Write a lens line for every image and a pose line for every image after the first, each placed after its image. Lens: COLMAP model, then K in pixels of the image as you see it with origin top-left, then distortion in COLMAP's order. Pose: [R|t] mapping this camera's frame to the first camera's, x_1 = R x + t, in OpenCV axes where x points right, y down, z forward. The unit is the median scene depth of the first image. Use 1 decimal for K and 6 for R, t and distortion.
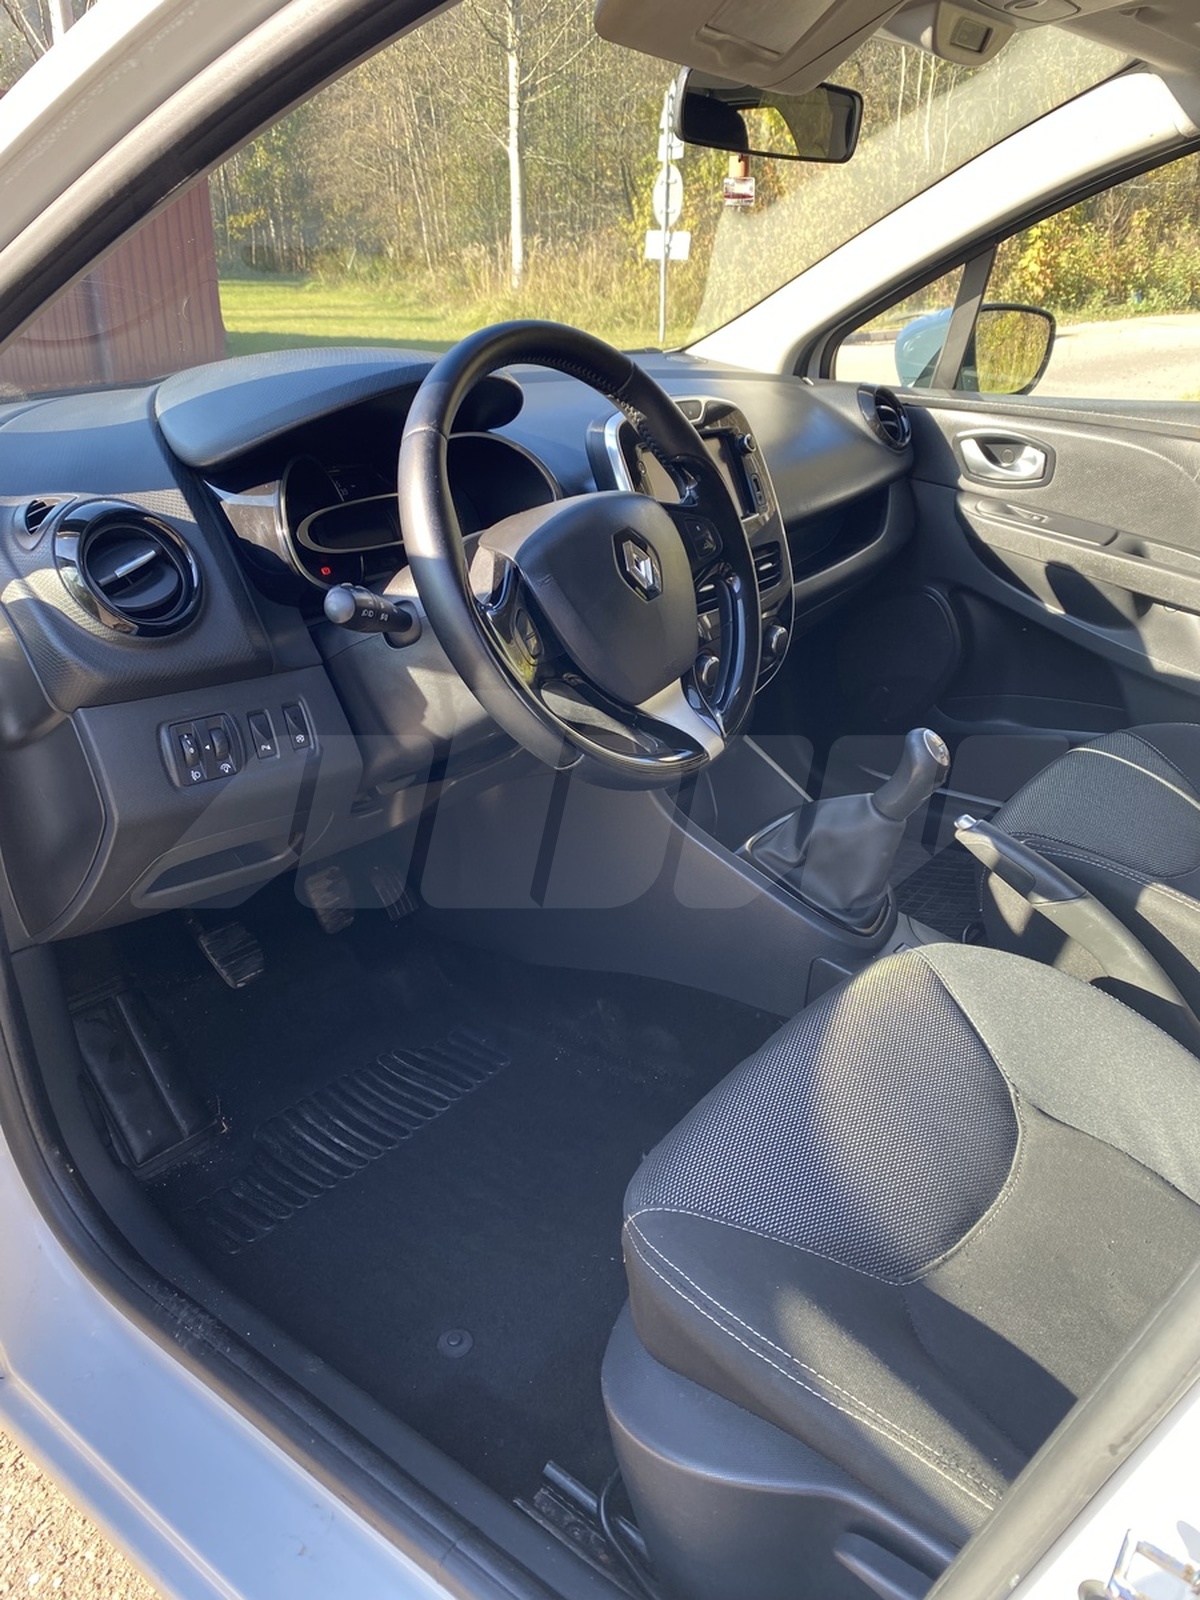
lens RADIAL K [[1213.5, 0, 594.7], [0, 1213.5, 796.3], [0, 0, 1]] dist [0.006393, -0.016451]
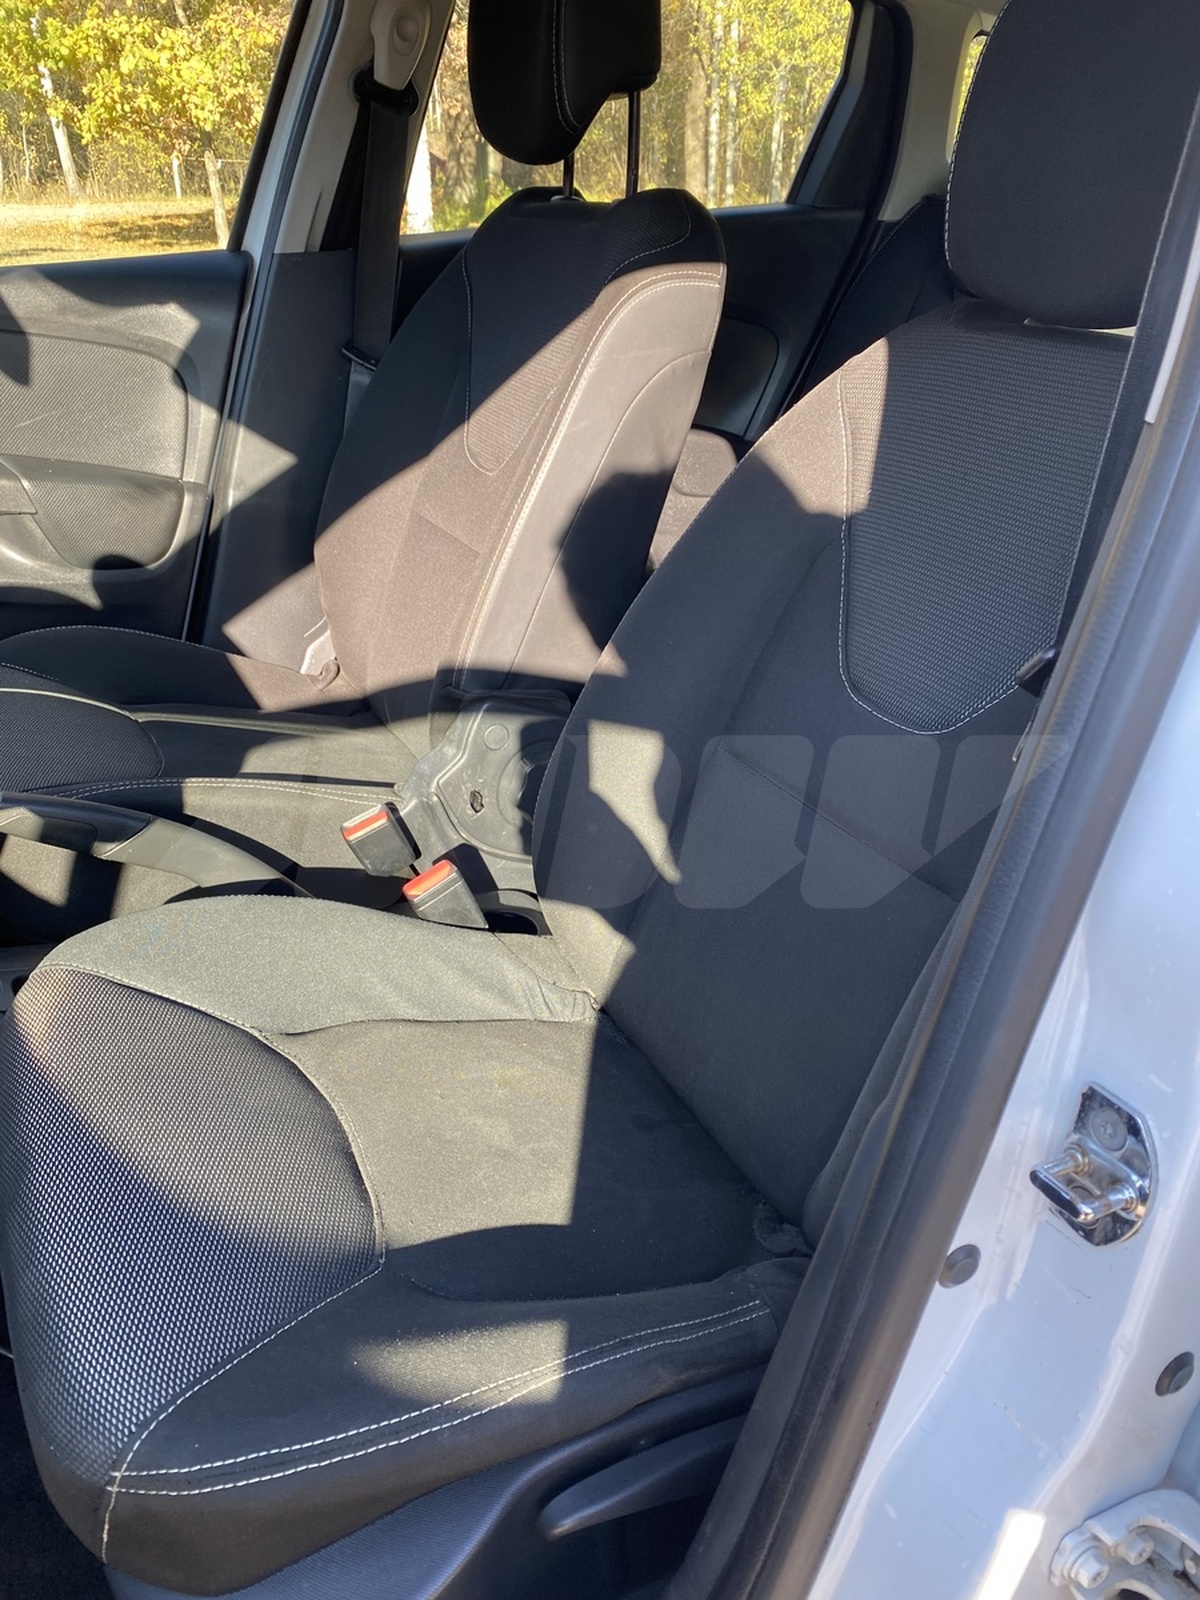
lens RADIAL K [[1213.5, 0, 594.7], [0, 1213.5, 796.3], [0, 0, 1]] dist [0.006393, -0.016451]
pose [[0.403929, -0.395144, 0.825047, -0.278933], [0.335189, 0.903104, 0.268425, -0.091328], [-0.851170, 0.168122, 0.497238, 0.372415]]
